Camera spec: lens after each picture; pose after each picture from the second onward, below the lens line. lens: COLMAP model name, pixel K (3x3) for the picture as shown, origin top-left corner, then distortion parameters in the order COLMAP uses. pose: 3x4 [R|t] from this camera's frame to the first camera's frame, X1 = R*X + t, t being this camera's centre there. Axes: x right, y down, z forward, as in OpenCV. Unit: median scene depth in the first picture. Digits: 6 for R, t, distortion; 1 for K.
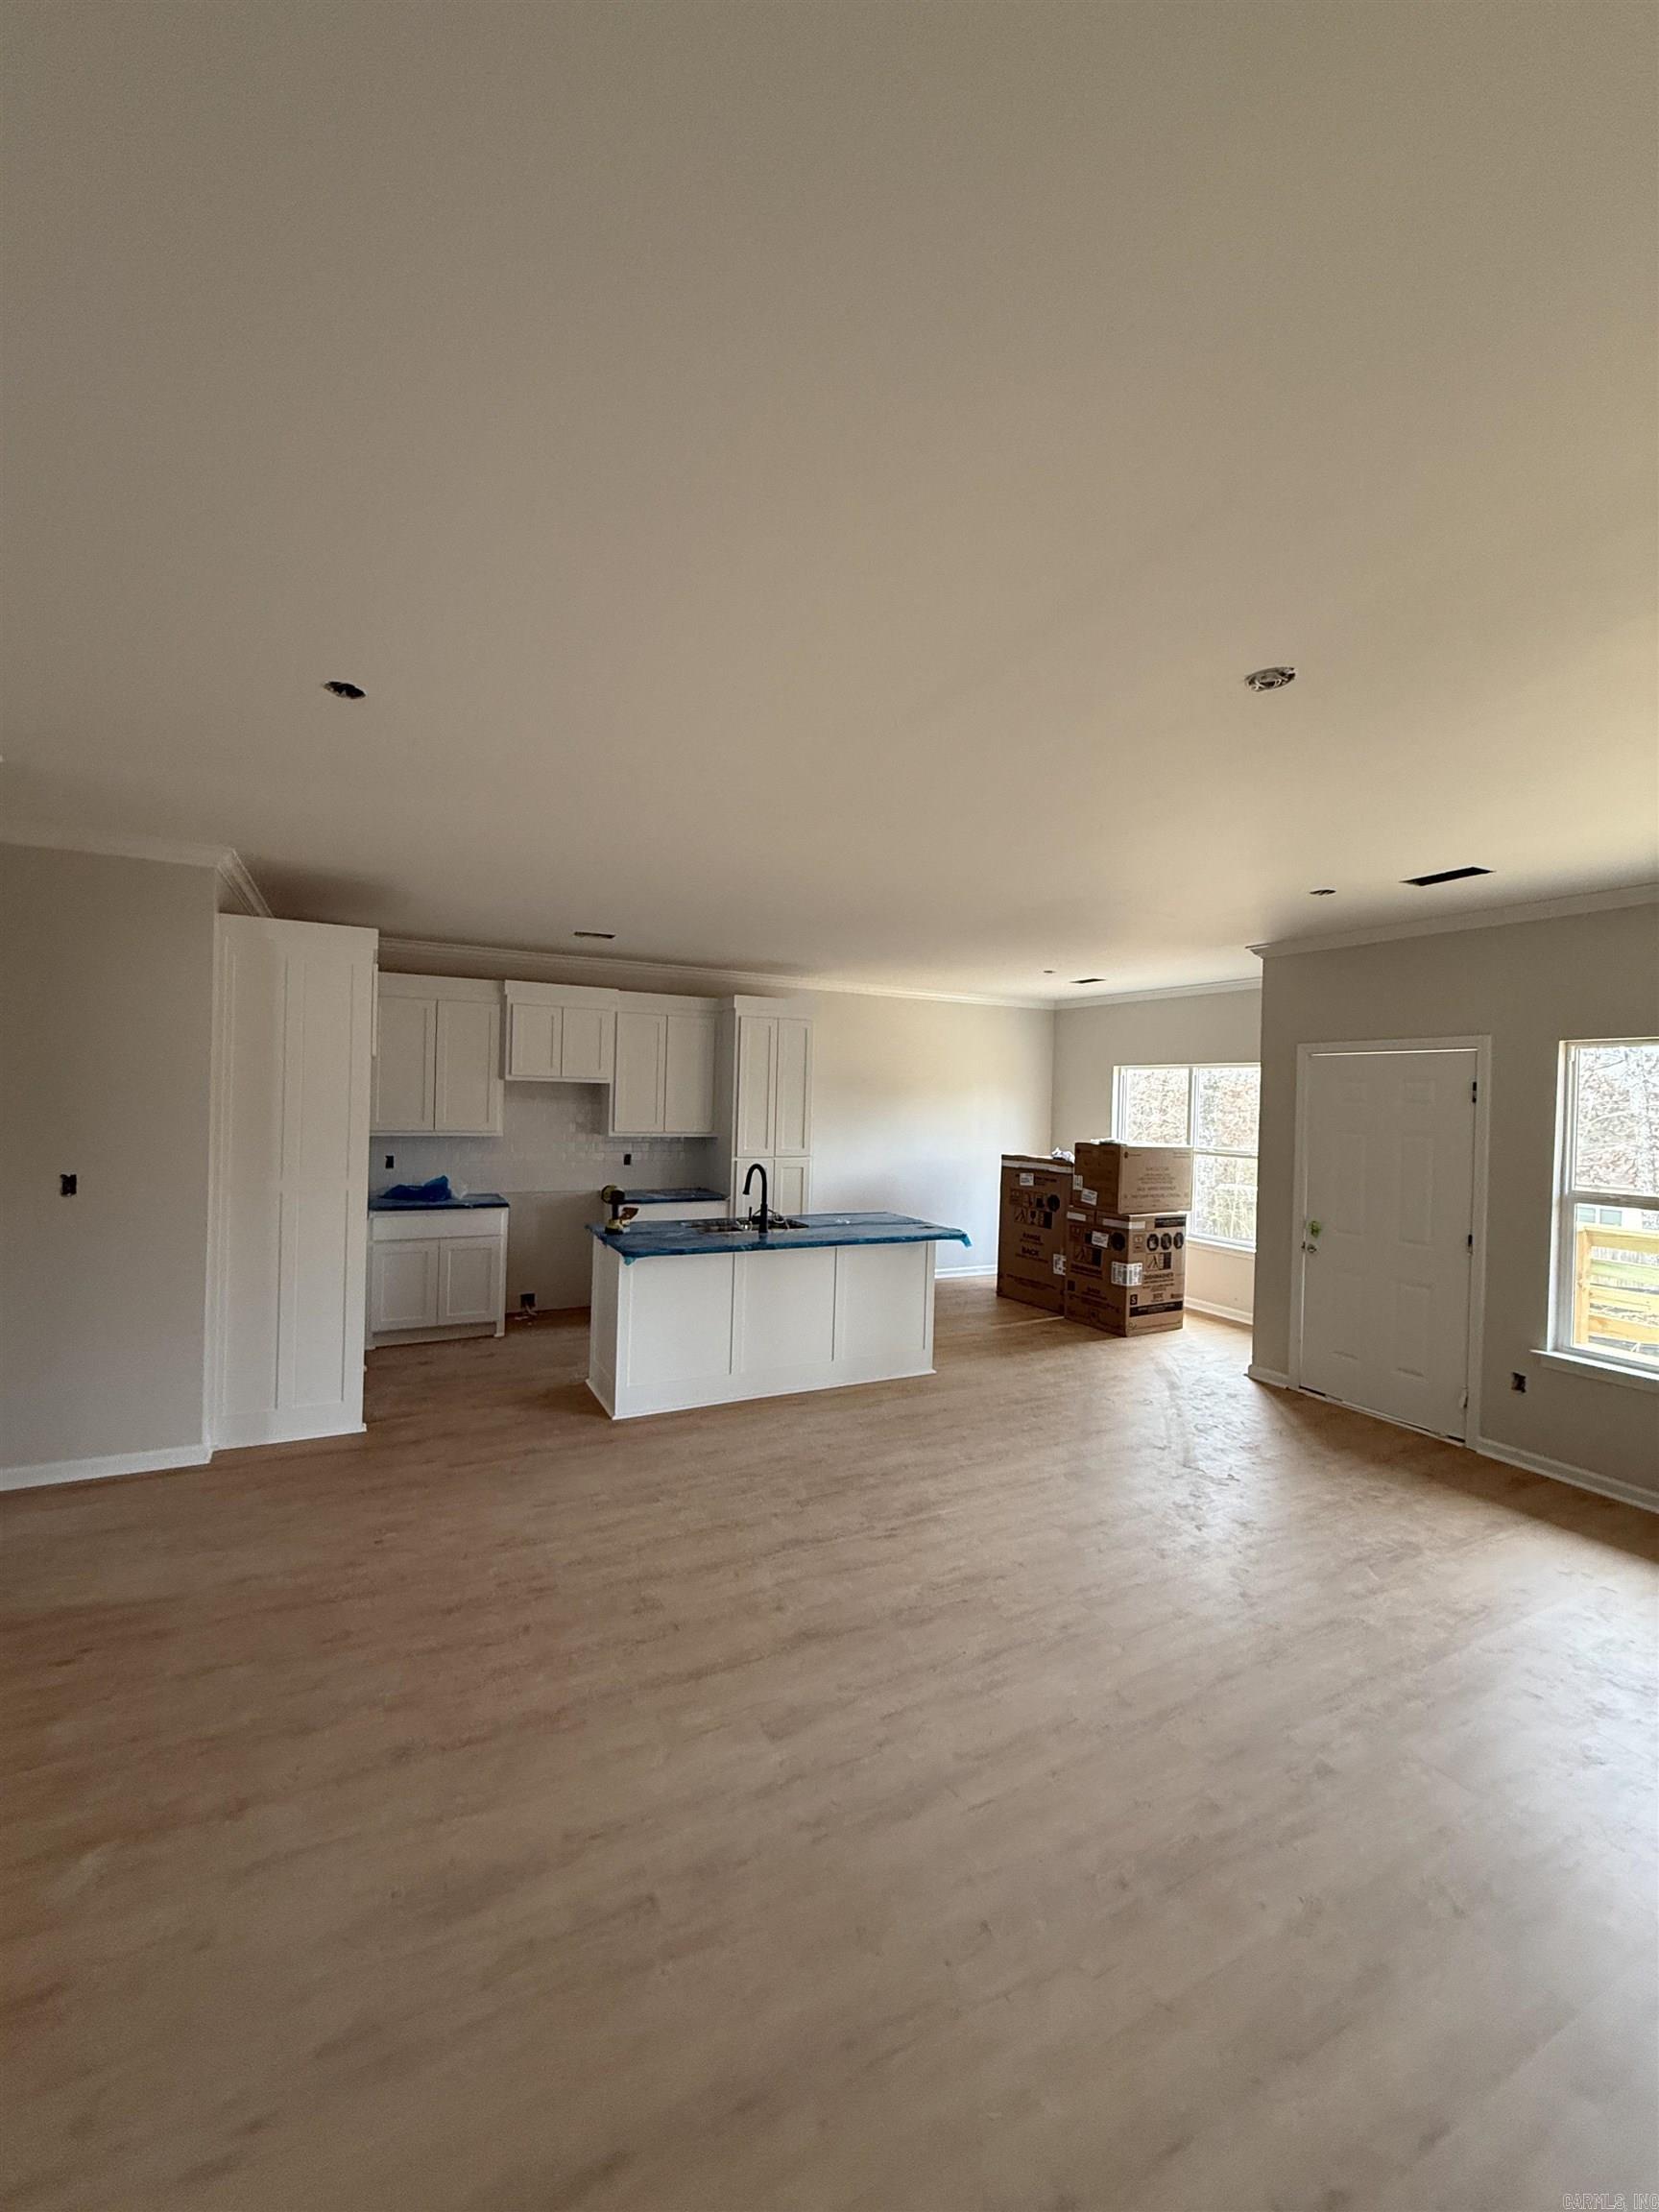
lens RADIAL K [[879.0, 0, 829.5], [0, 879.0, 1106.0], [0, 0, 1]] dist [-0.000998, -0.000055]
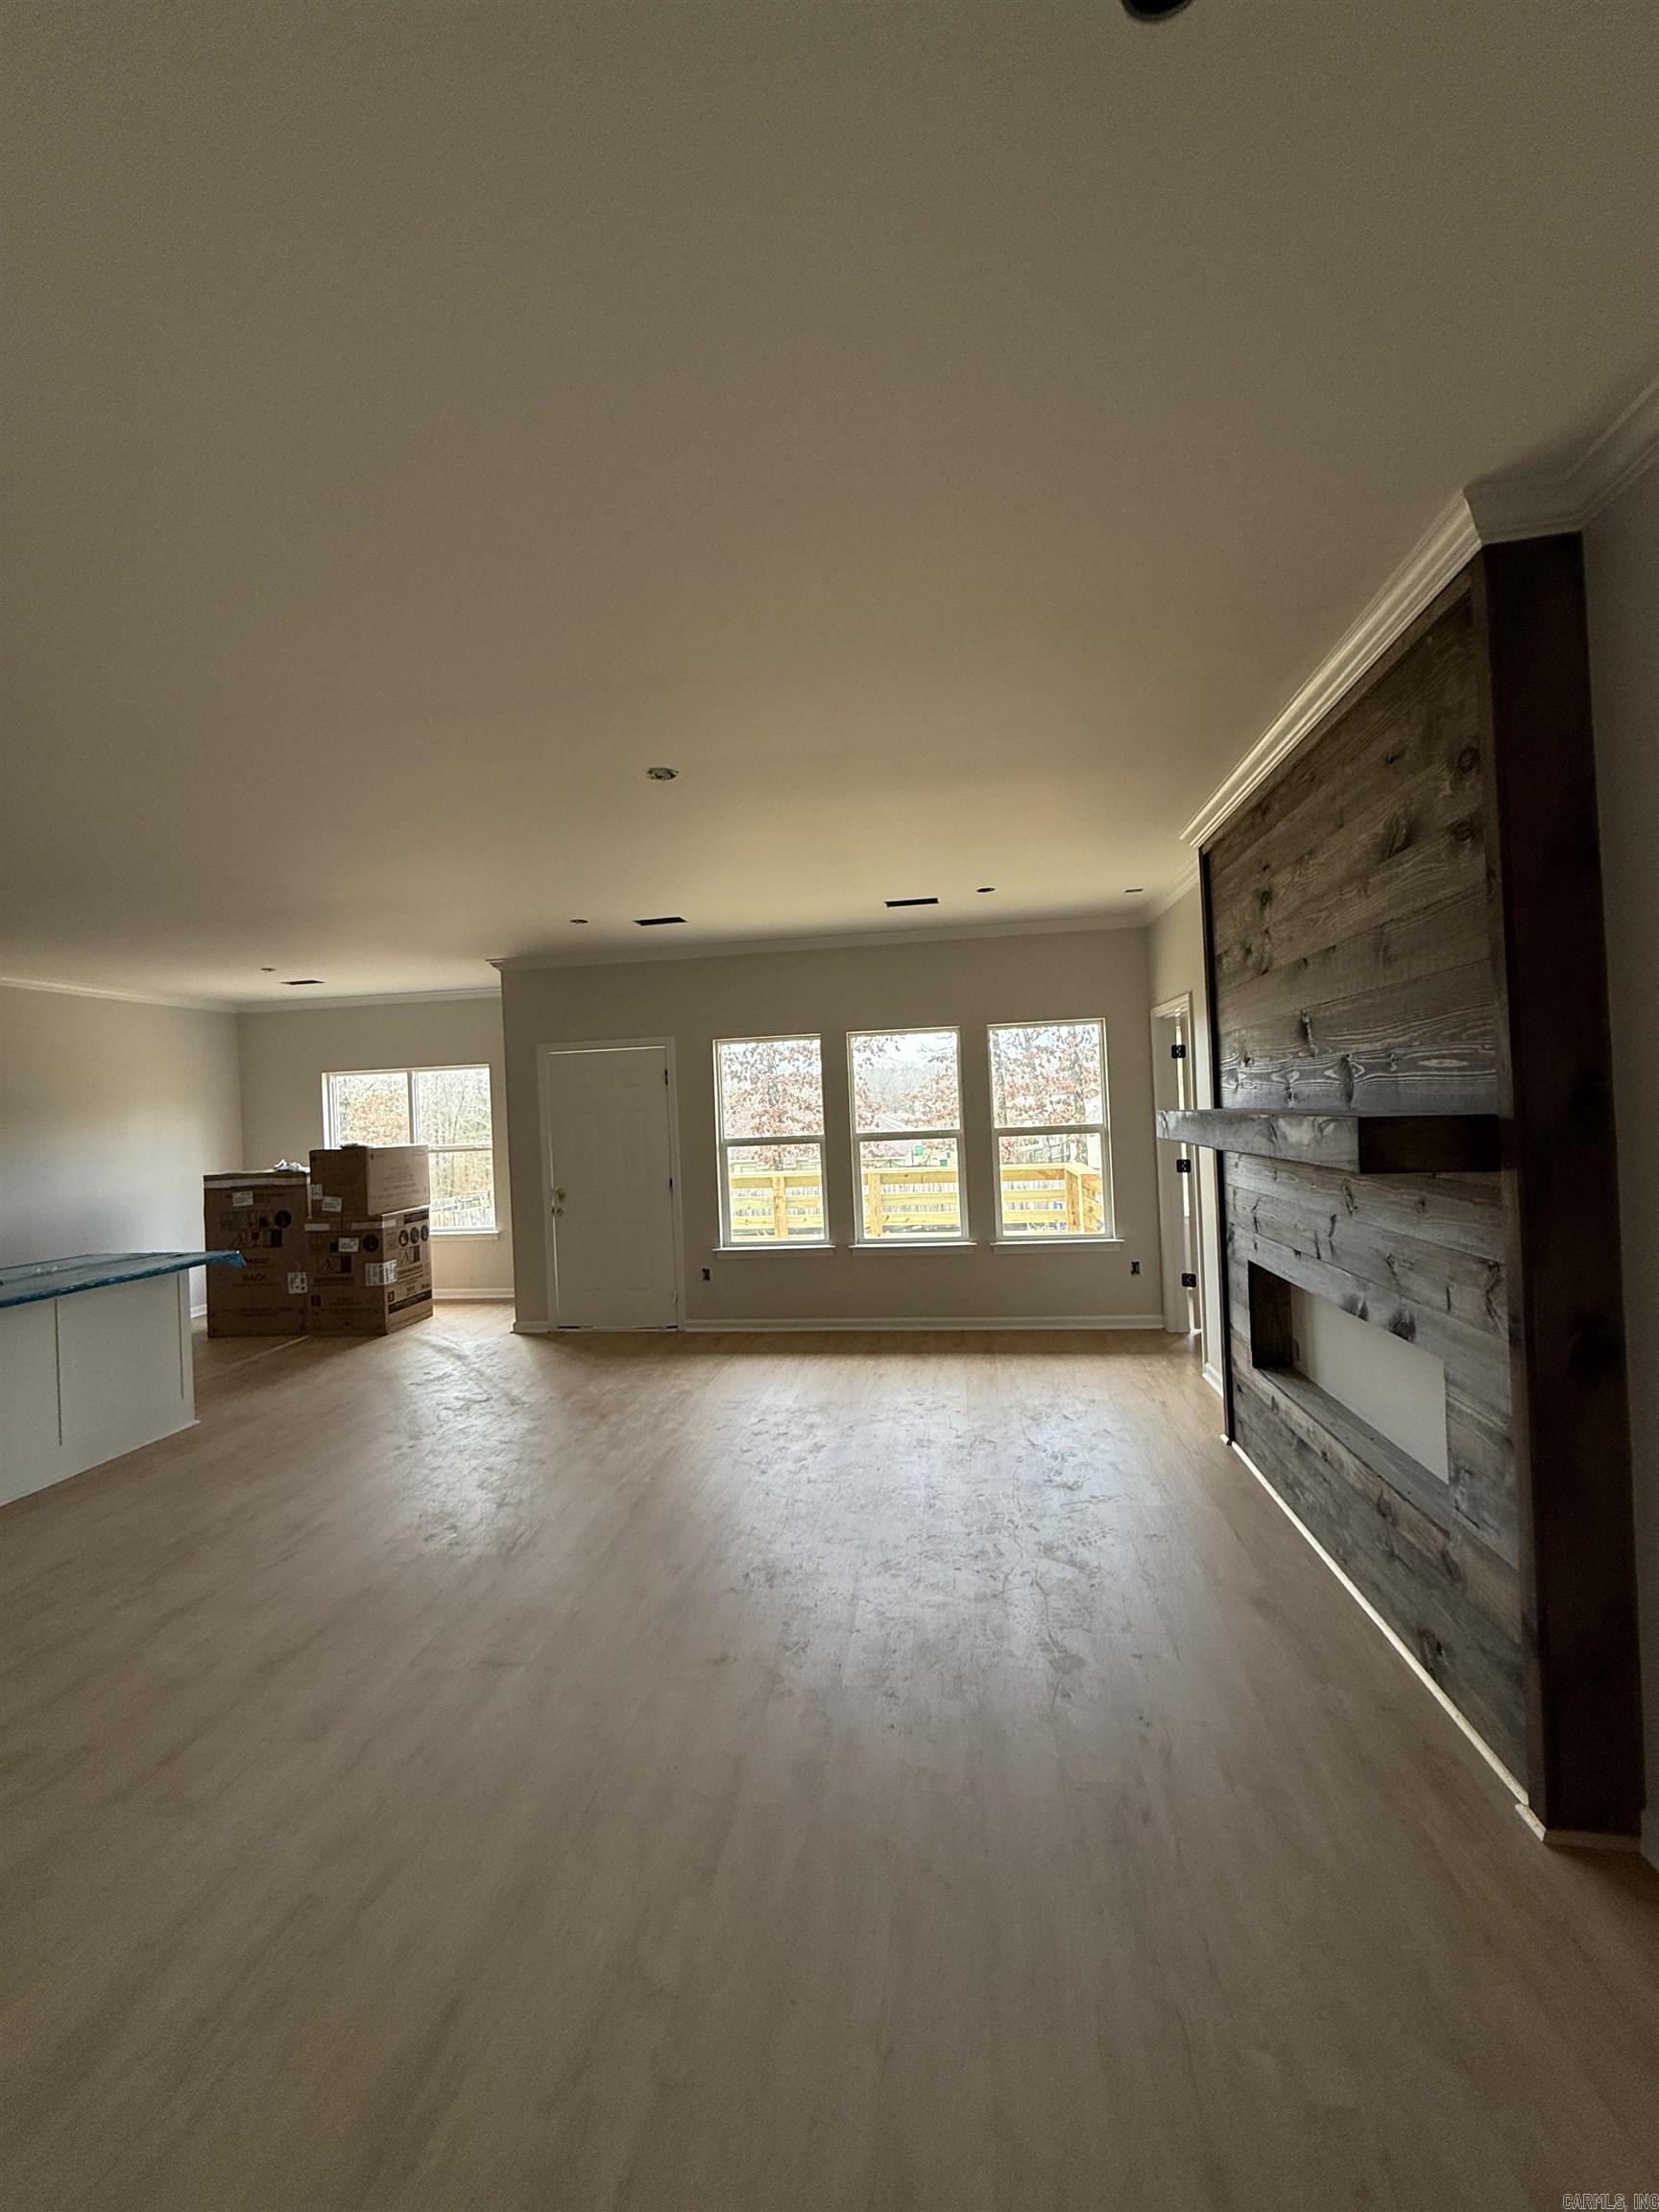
lens RADIAL K [[879.0, 0, 829.5], [0, 879.0, 1106.0], [0, 0, 1]] dist [-0.000998, -0.000055]
pose [[0.576503, -0.049364, 0.815602, -0.177781], [0.068508, 0.997579, 0.011953, 0.021483], [-0.814218, 0.048984, 0.578489, -0.015418]]
